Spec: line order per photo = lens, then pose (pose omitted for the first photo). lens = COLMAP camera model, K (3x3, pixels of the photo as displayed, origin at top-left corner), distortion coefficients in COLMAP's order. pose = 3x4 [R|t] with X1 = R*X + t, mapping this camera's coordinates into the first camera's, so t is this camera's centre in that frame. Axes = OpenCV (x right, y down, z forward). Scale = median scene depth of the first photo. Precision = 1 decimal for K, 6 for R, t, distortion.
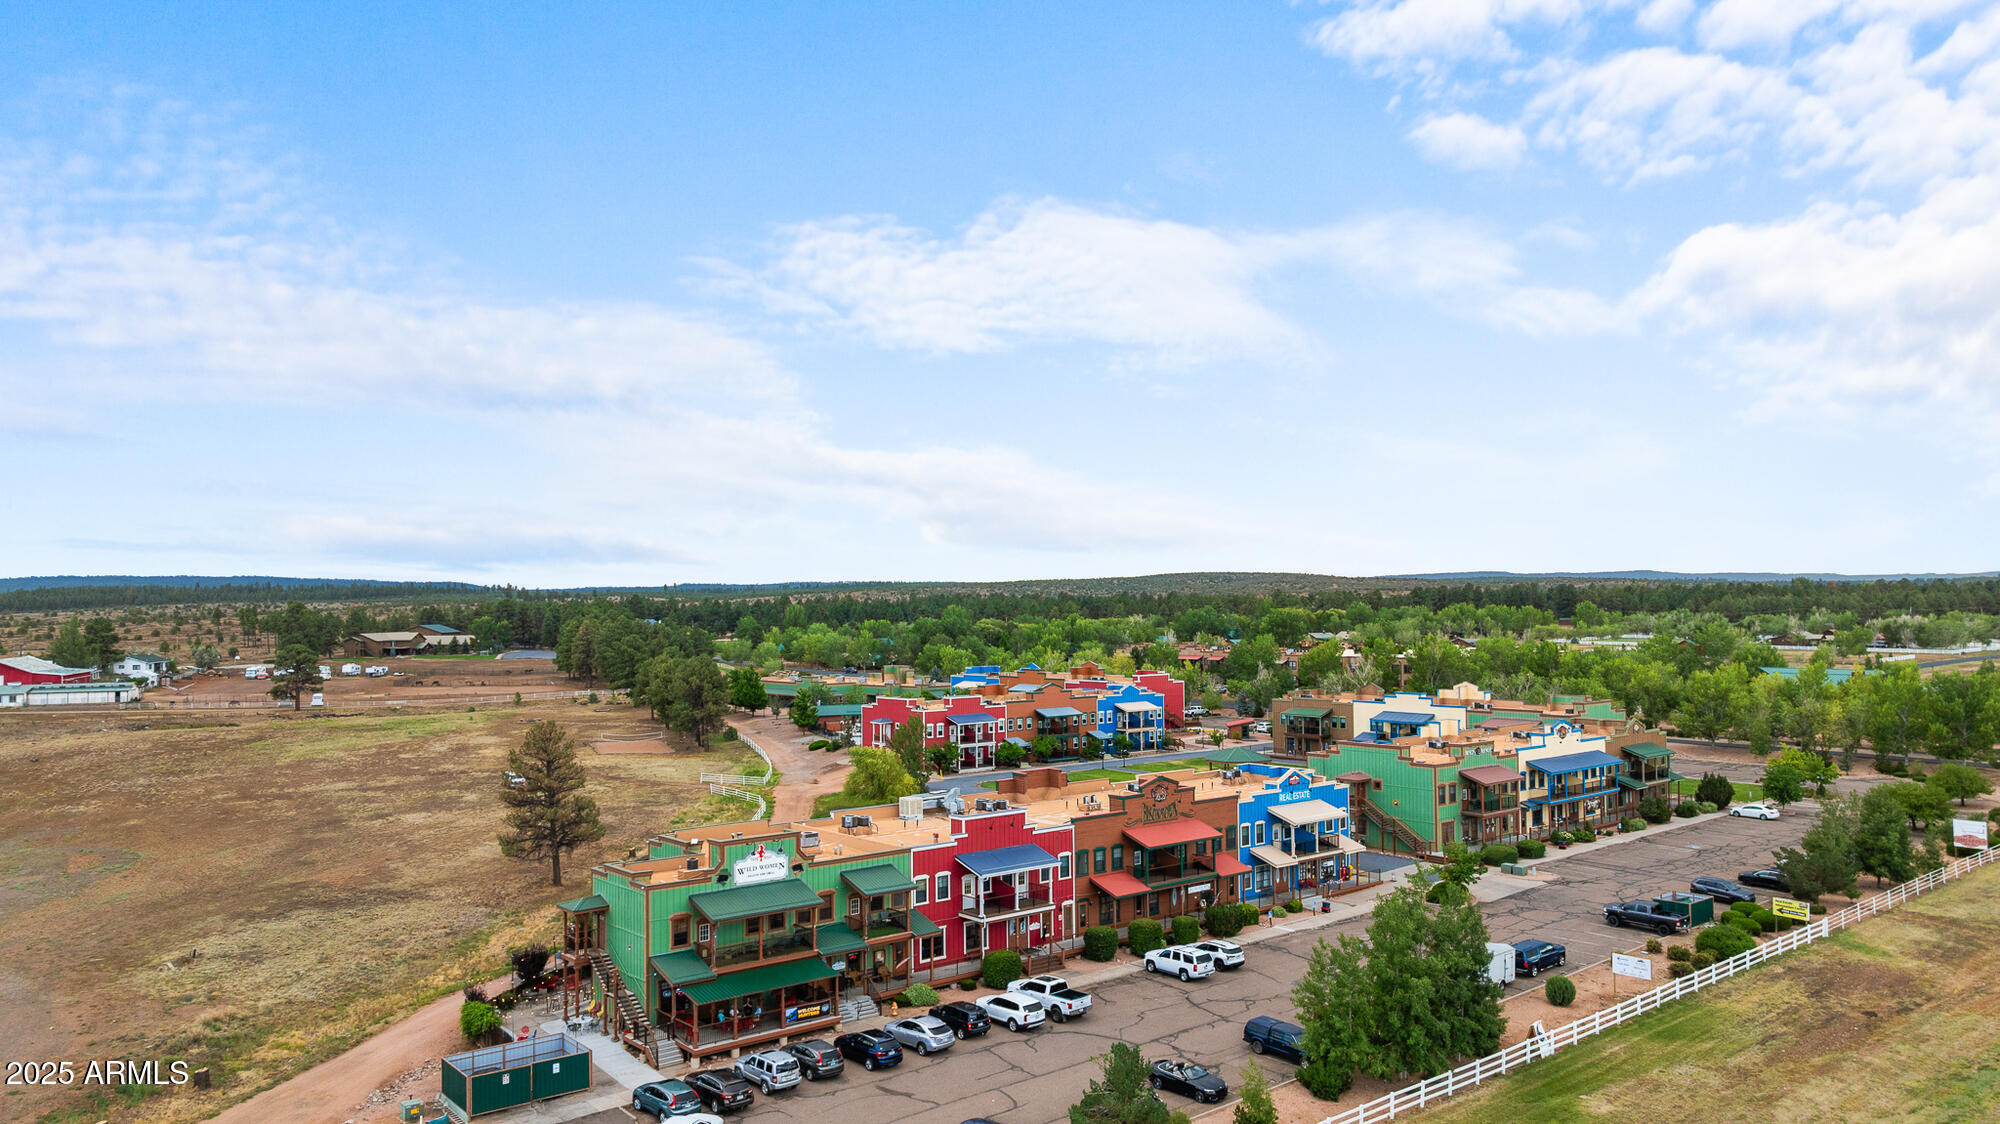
lens RADIAL K [[1416.7, 0, 1000.0], [0, 1416.7, 562.0], [0, 0, 1]] dist [-0.012040, -0.000770]
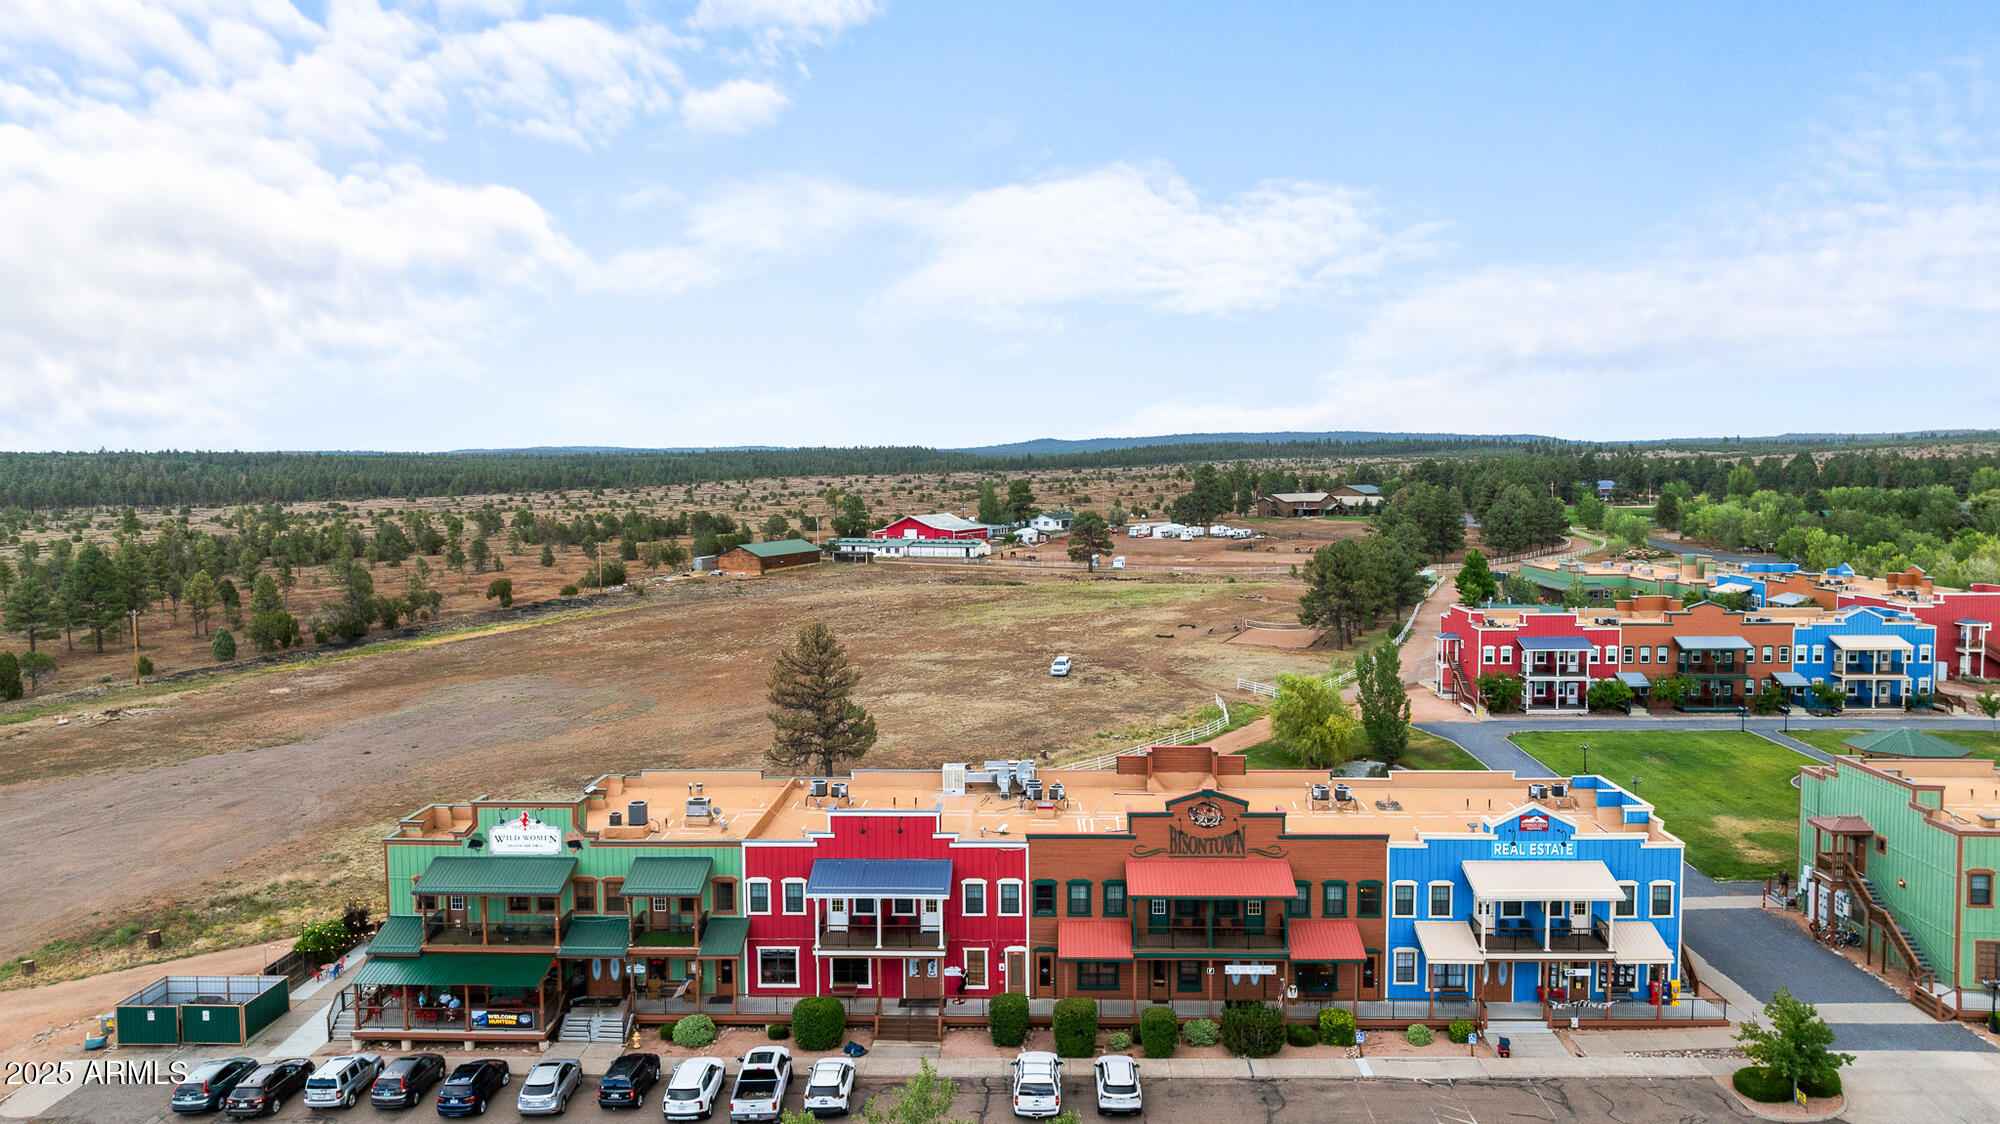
lens RADIAL K [[1416.7, 0, 1000.0], [0, 1416.7, 562.0], [0, 0, 1]] dist [-0.012040, -0.000770]
pose [[0.736952, 0.048424, -0.674208, 0.444772], [0.022488, 0.995122, 0.096054, -0.018124], [0.675571, -0.085949, 0.732269, 0.427203]]
